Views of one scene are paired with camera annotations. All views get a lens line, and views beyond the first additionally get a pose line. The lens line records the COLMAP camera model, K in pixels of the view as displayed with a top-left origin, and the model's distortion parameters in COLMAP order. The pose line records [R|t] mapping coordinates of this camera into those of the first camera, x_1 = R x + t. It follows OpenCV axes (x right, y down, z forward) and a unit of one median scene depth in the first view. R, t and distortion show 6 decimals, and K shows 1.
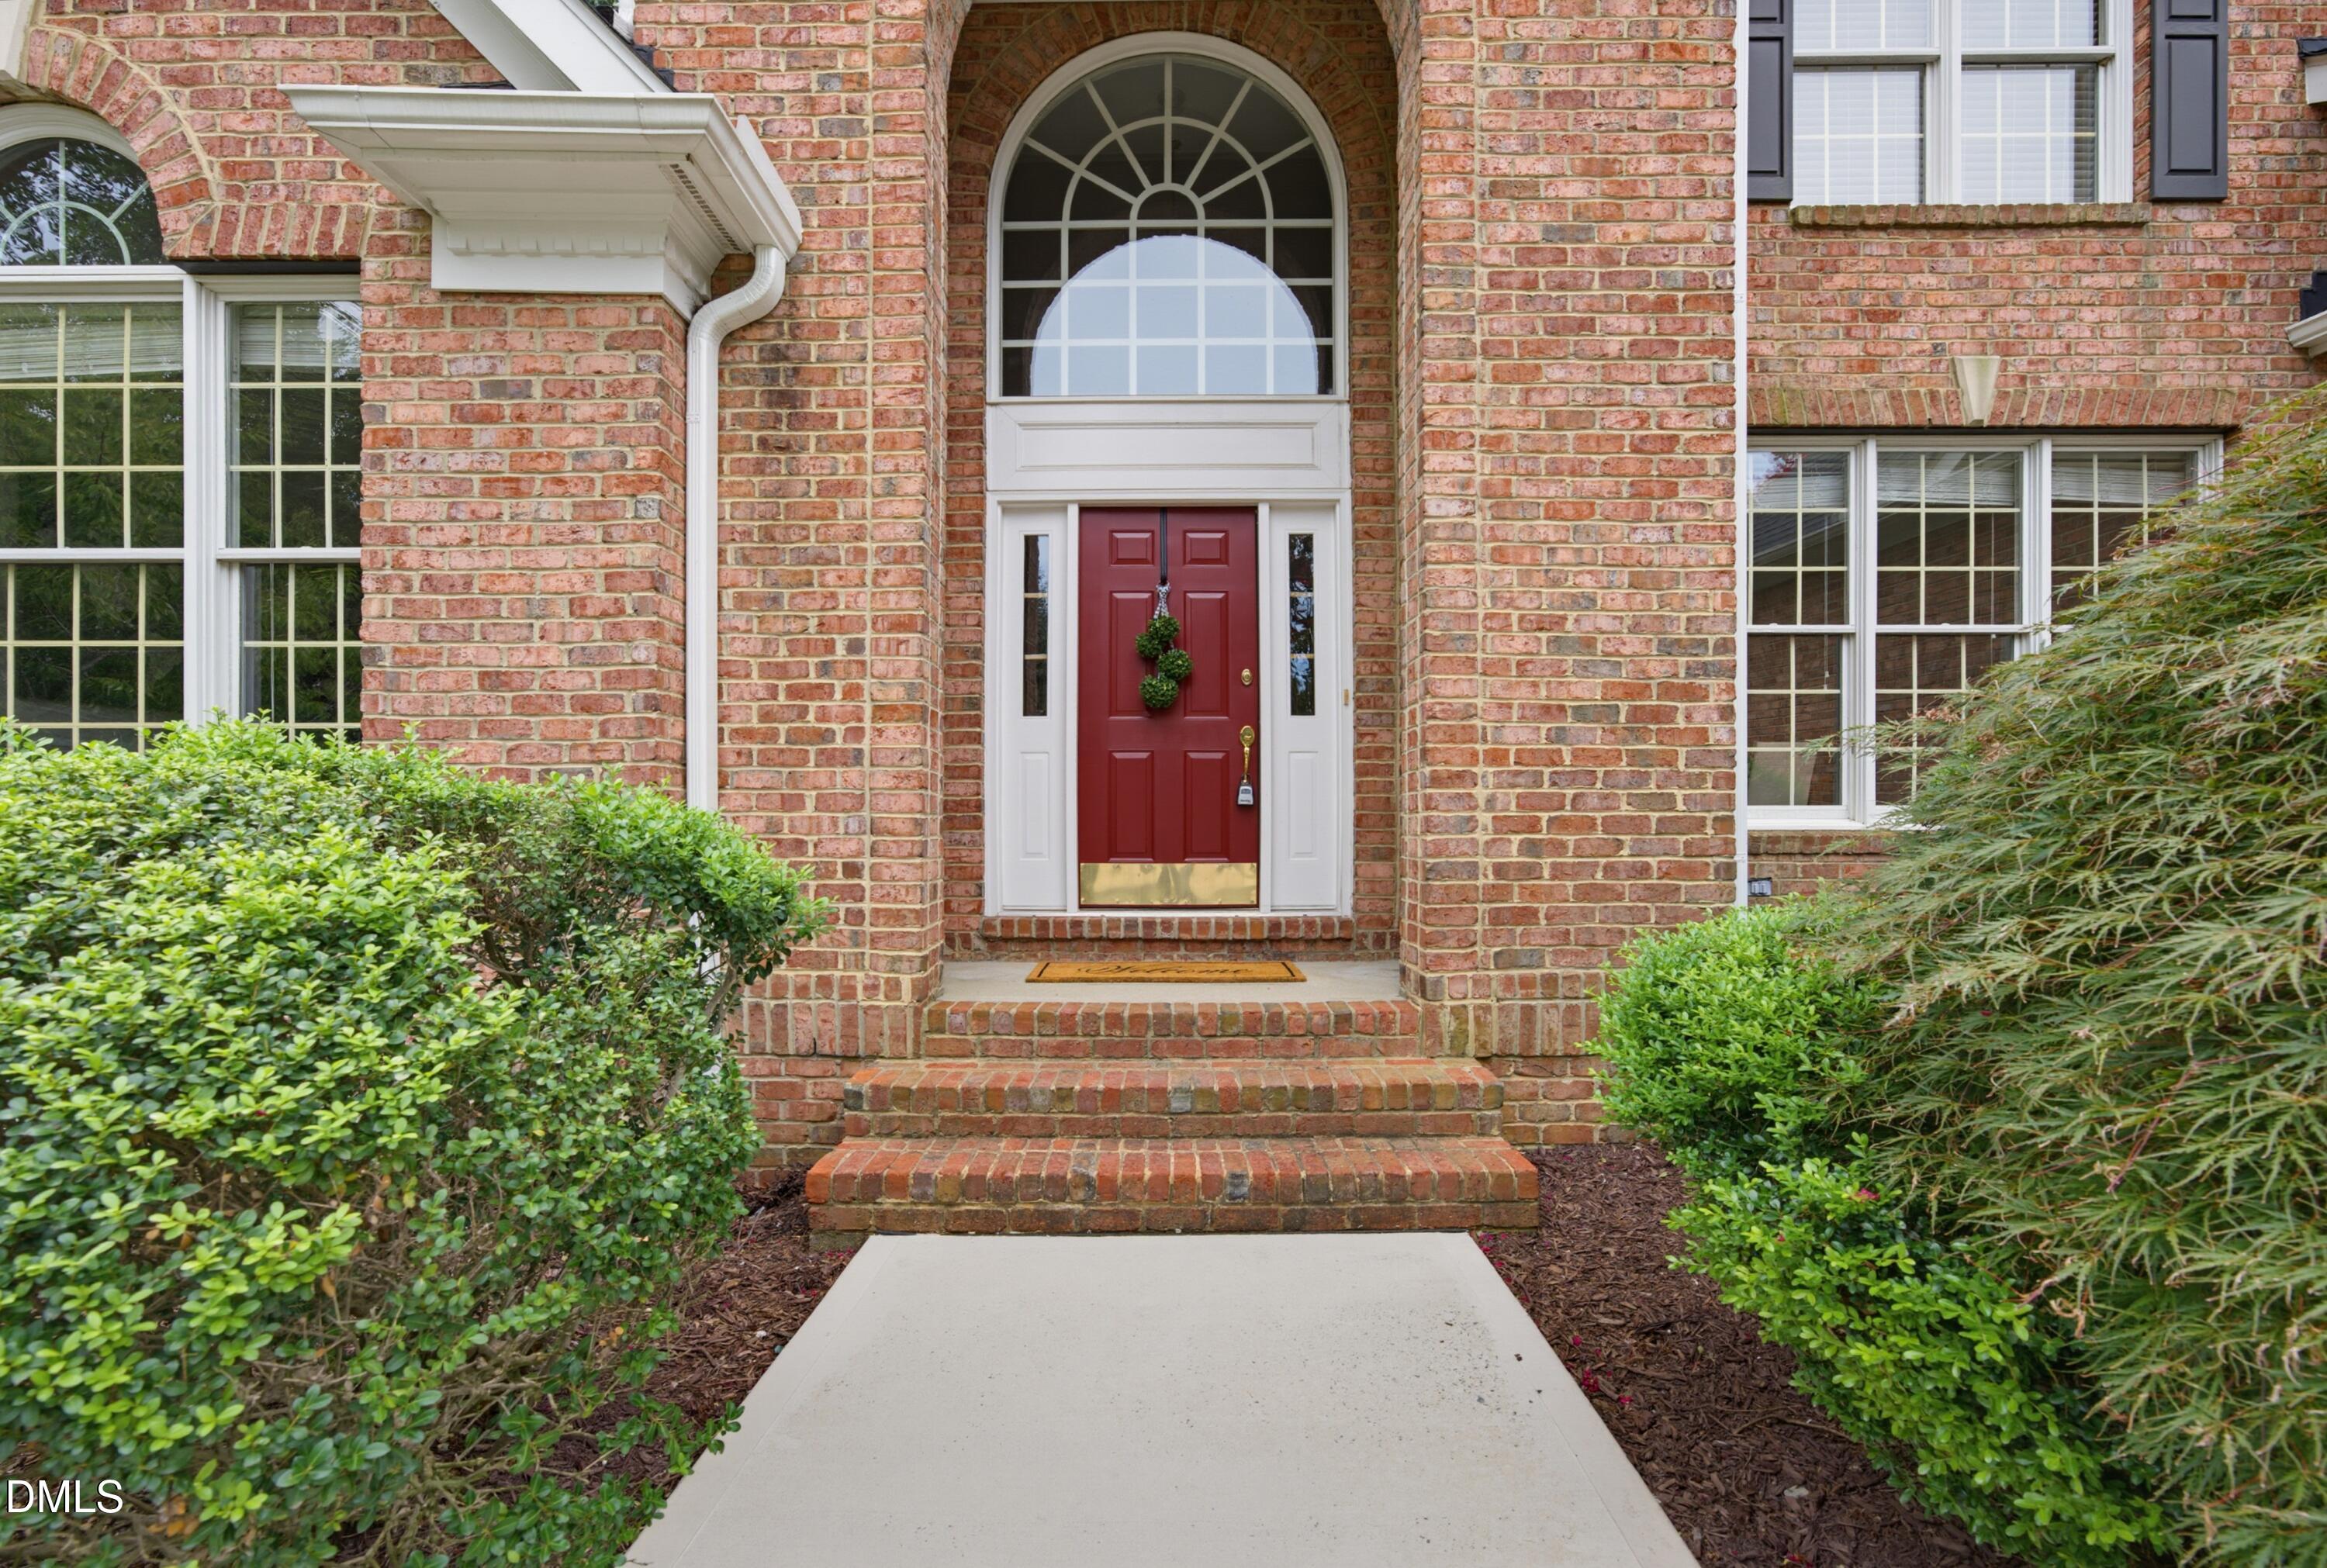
lens RADIAL K [[895.6, 0, 1188.4], [0, 895.6, 785.9], [0, 0, 1]] dist [-0.014817, 0.001586]
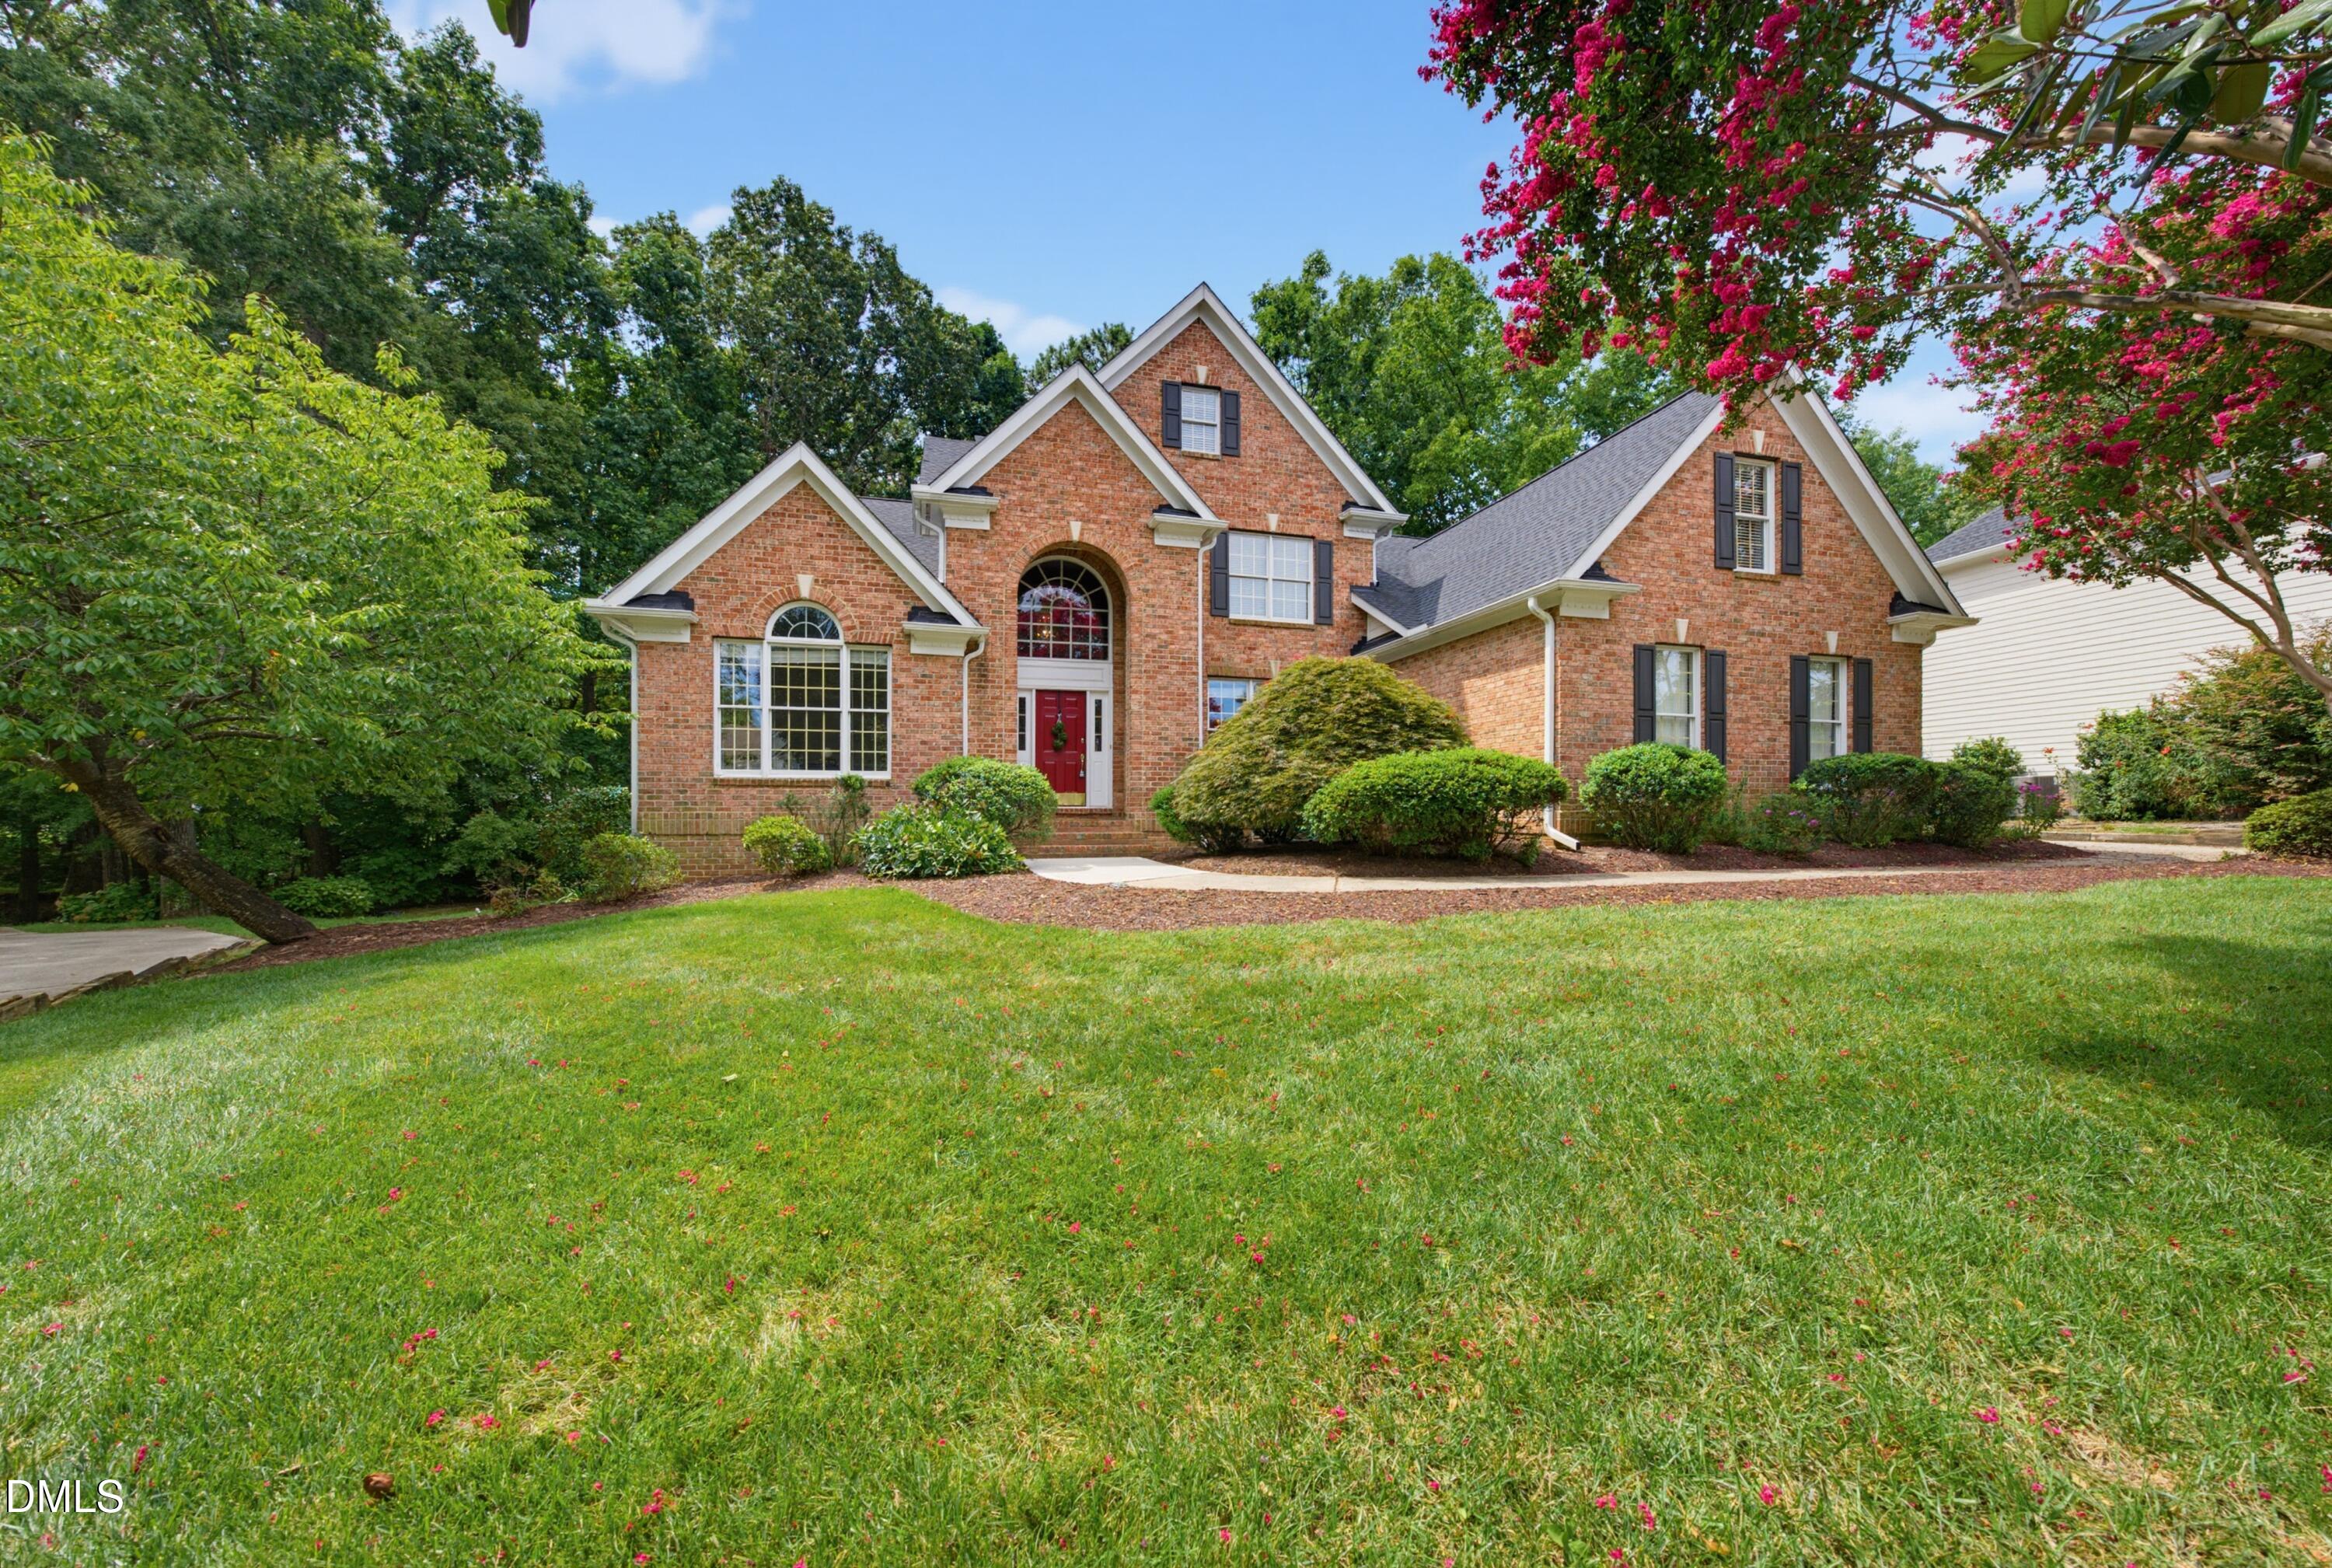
lens RADIAL K [[801.7, 0, 1189.1], [0, 801.7, 787.7], [0, 0, 1]] dist [0.001653, 0.000595]
pose [[0.955148, 0.007557, 0.296032, -0.487512], [-0.007864, 0.999969, -0.000153, 0.066650], [-0.296024, -0.002182, 0.955178, -2.220682]]
